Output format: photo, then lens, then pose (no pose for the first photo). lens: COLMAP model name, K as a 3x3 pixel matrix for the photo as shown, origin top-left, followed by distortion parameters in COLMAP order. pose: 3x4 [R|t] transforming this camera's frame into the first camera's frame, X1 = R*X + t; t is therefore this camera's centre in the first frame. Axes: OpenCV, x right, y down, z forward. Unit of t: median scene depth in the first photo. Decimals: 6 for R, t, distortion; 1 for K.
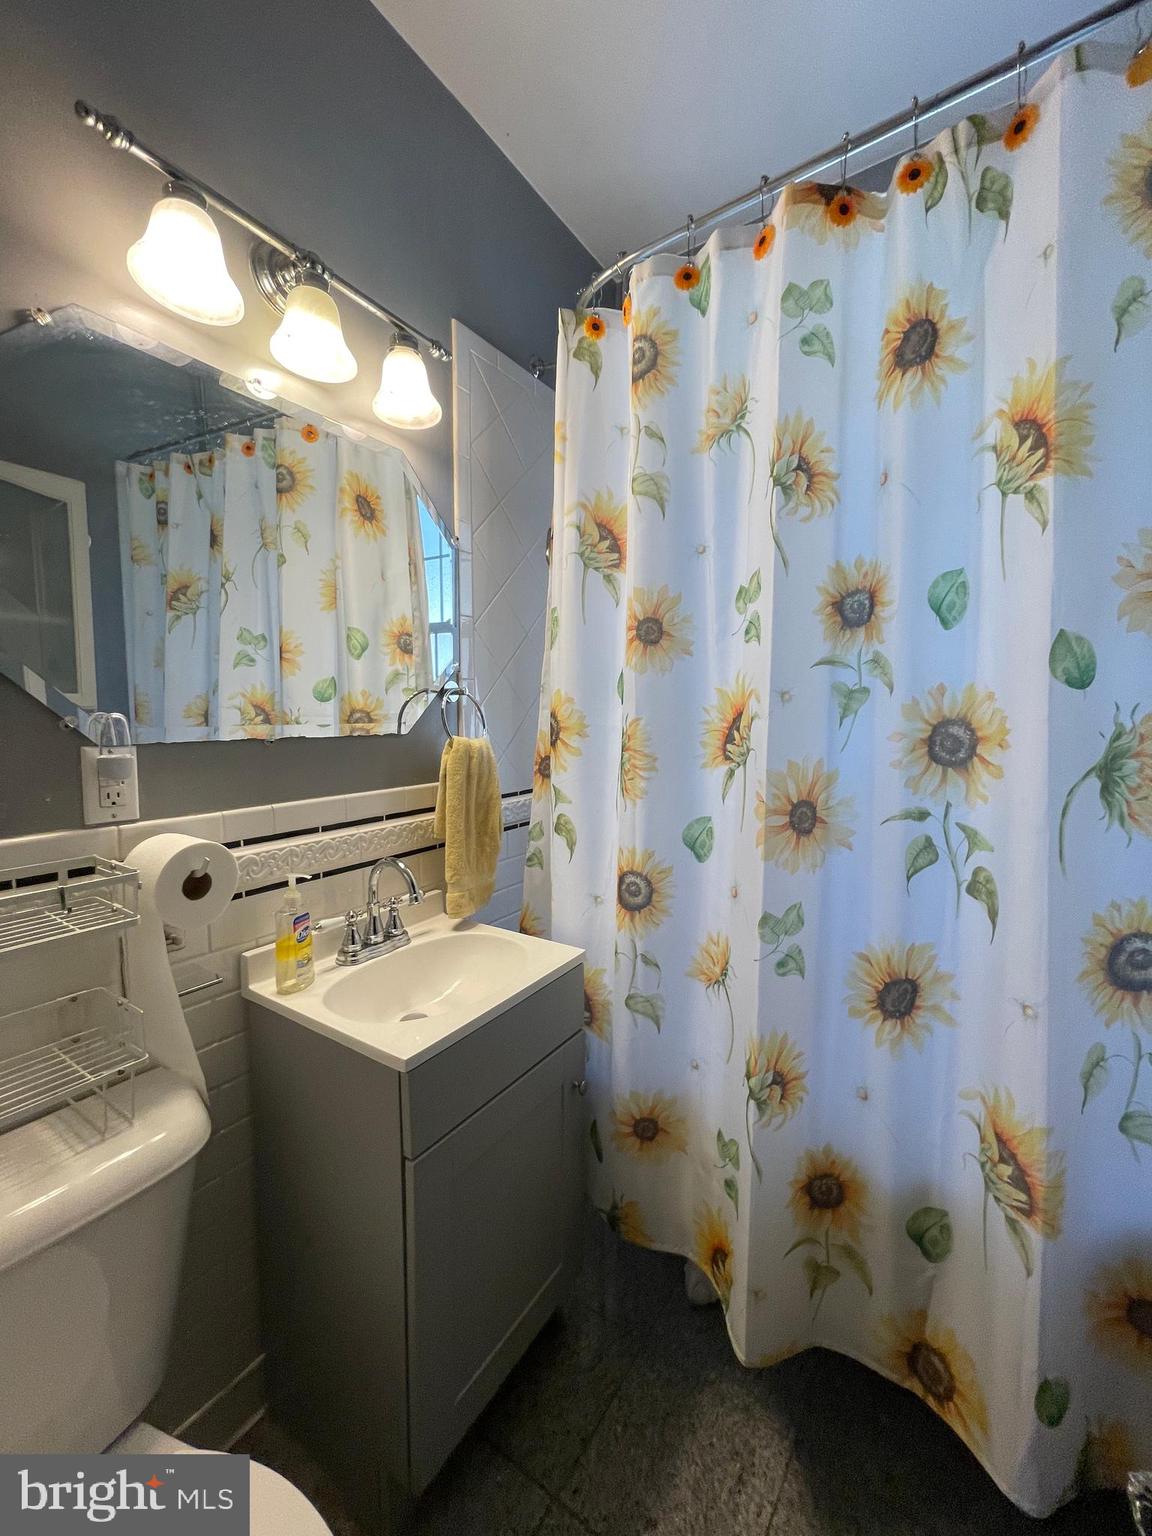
lens RADIAL K [[617.6, 0, 578.7], [0, 617.6, 762.2], [0, 0, 1]] dist [-0.003095, -0.001004]
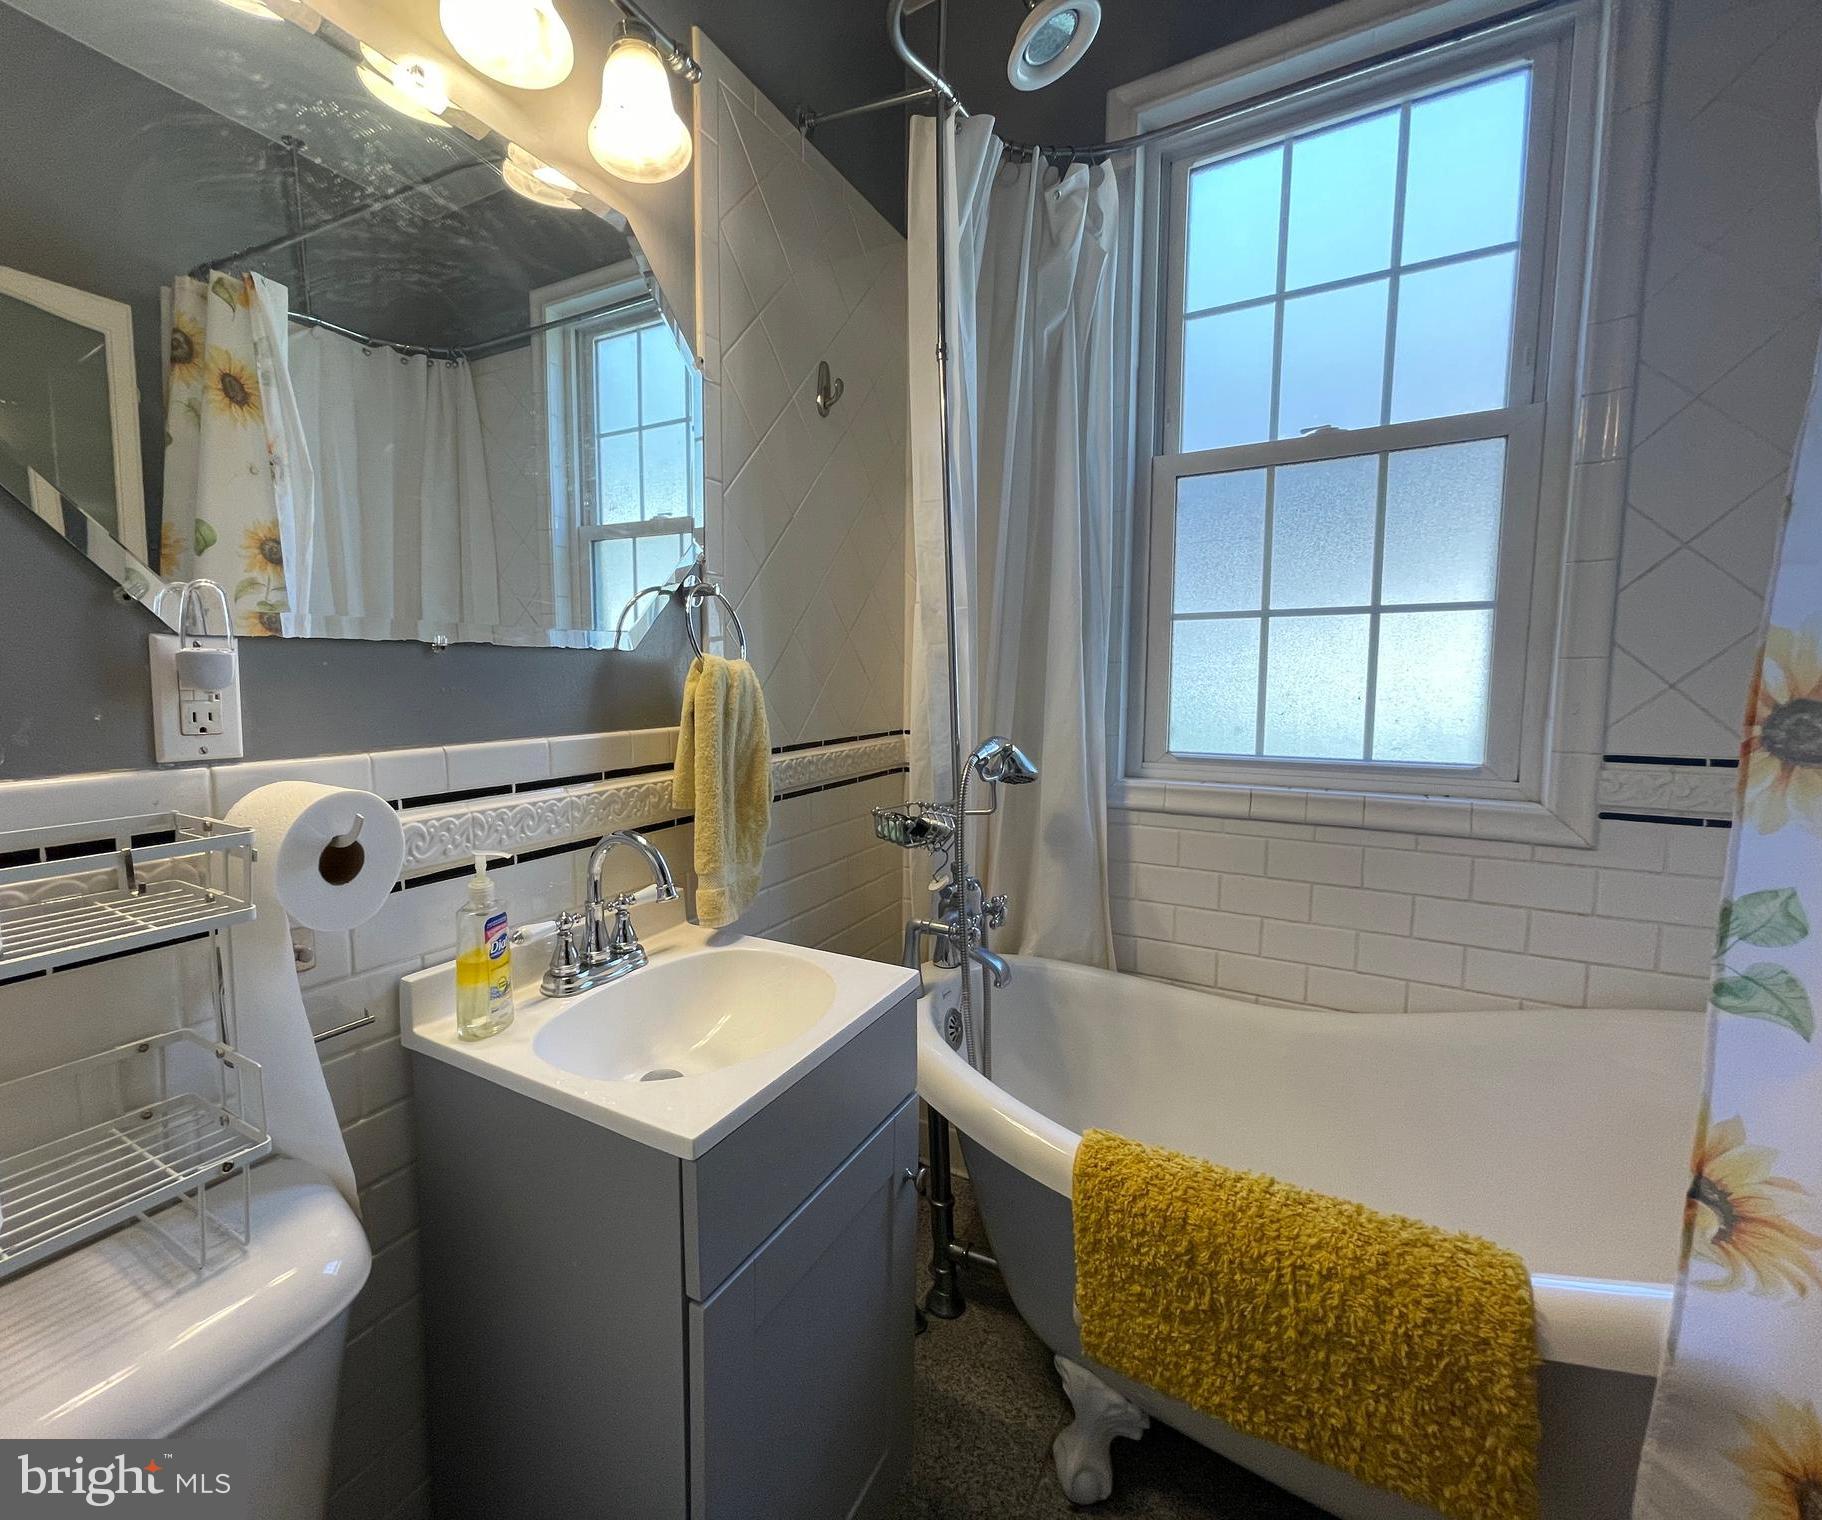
lens RADIAL K [[829.1, 0, 804.3], [0, 829.1, 747.1], [0, 0, 1]] dist [-0.000304, -0.001076]
pose [[0.999913, -0.006588, 0.011387, -0.141177], [0.006504, 0.999951, 0.007426, 0.069853], [-0.011435, -0.007352, 0.999908, 0.143236]]
